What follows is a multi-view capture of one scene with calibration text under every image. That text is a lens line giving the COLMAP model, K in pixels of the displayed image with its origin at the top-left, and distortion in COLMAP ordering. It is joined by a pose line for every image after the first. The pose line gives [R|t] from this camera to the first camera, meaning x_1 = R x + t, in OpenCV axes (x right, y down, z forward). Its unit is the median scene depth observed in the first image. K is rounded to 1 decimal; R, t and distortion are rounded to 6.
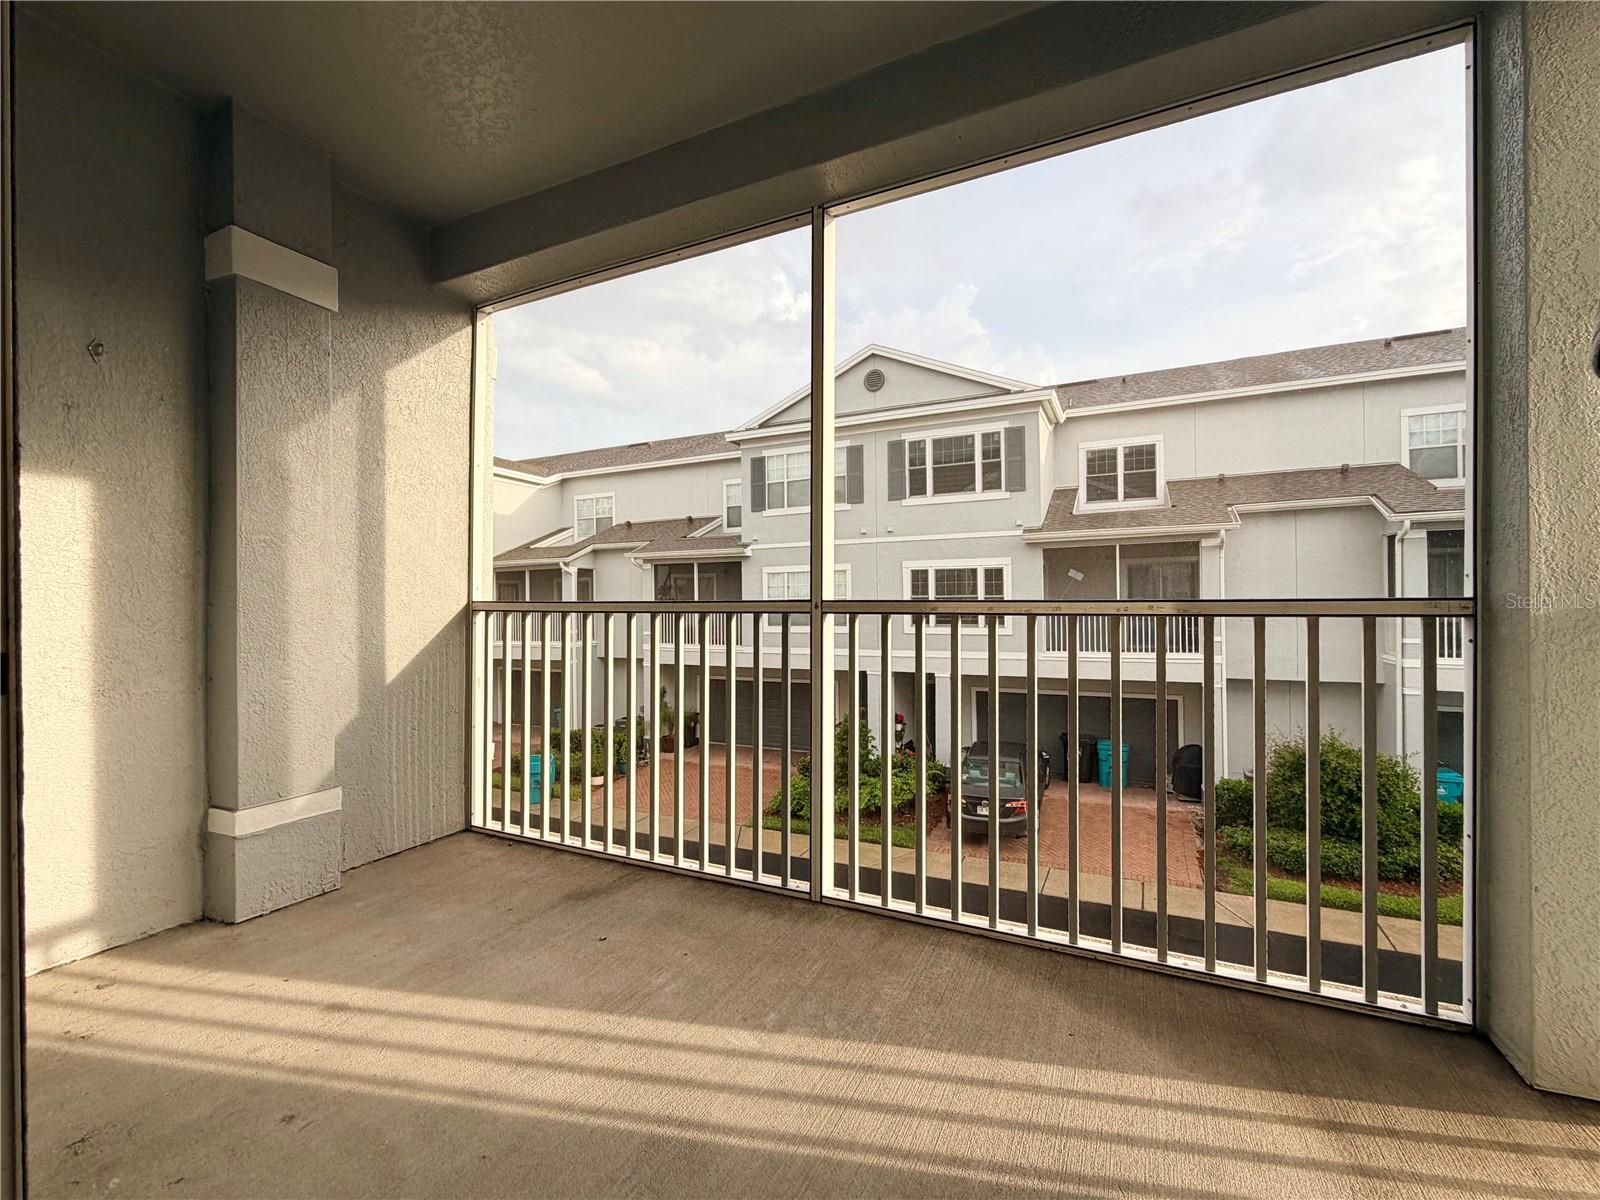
lens RADIAL K [[682.7, 0, 802.7], [0, 682.7, 604.9], [0, 0, 1]] dist [-0.001183, 0.000060]
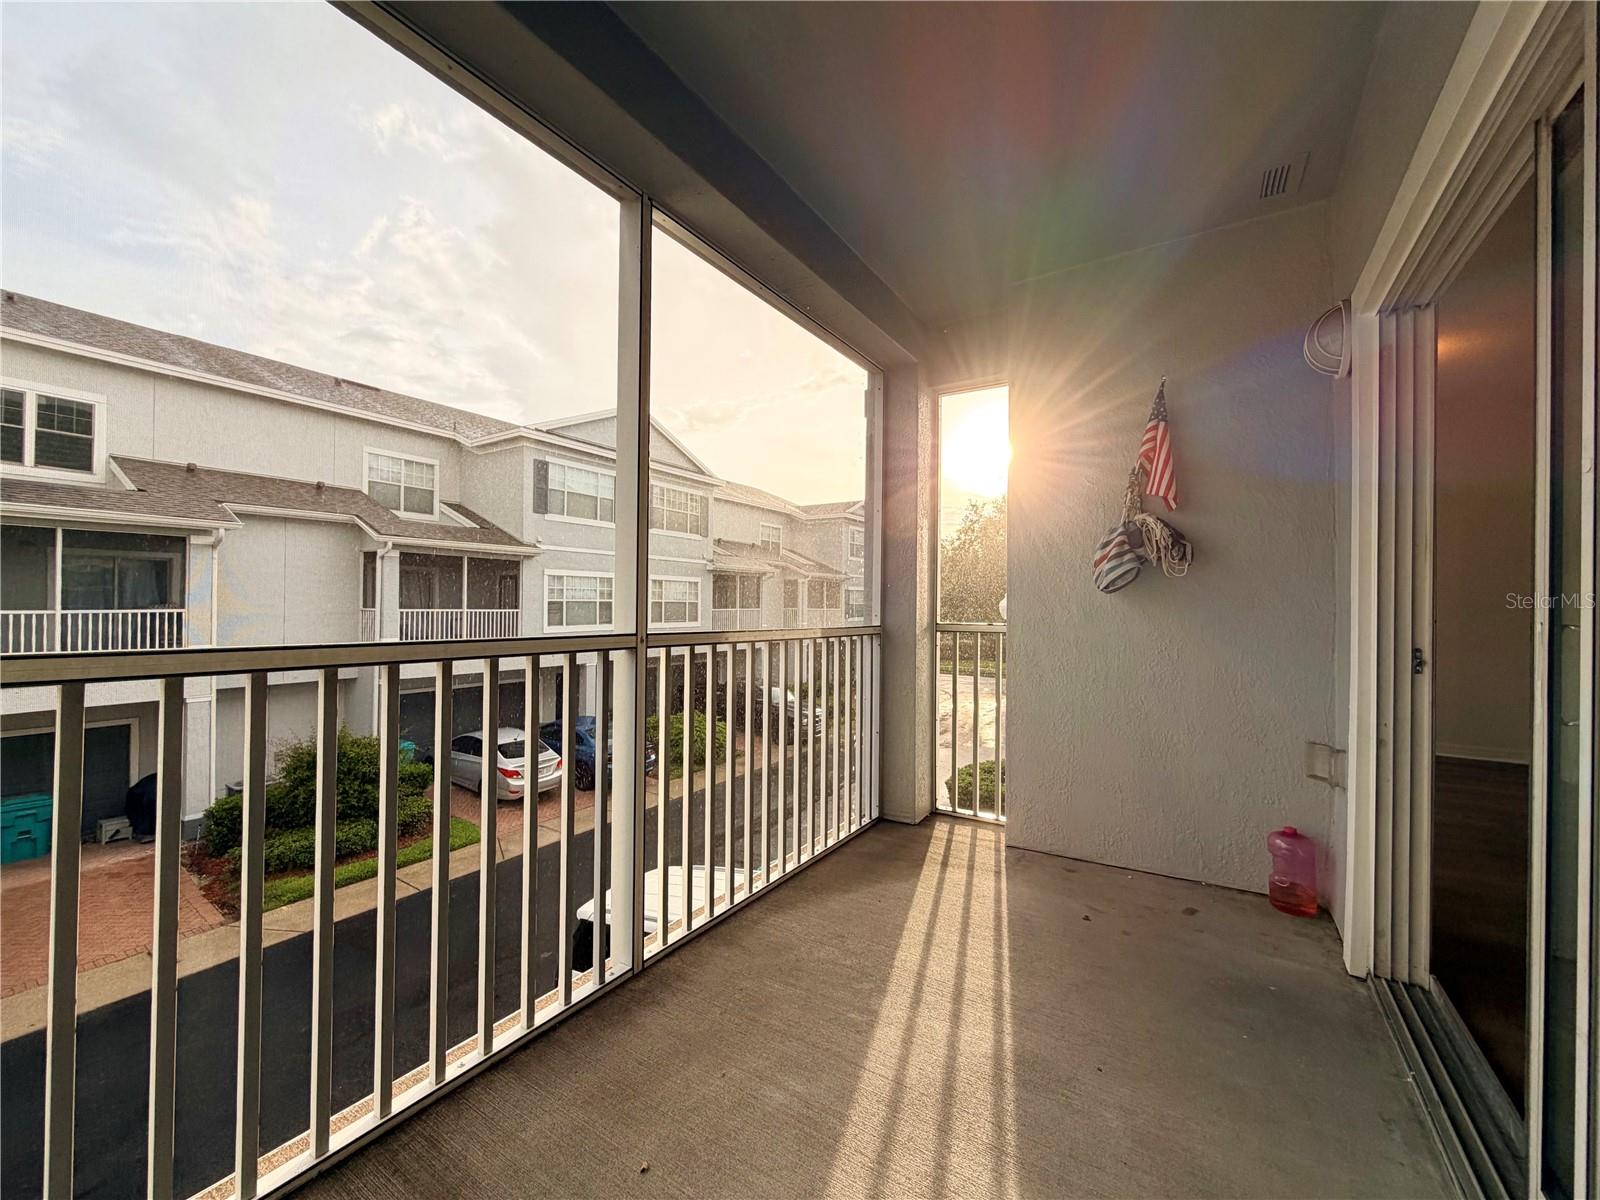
lens RADIAL K [[637.2, 0, 795.7], [0, 637.2, 600.9], [0, 0, 1]] dist [0.000766, 0.000389]
pose [[0.126296, 0.017269, 0.991842, -0.159836], [-0.010840, 0.999813, -0.016028, -0.007982], [-0.991933, -0.008727, 0.126459, 0.141109]]
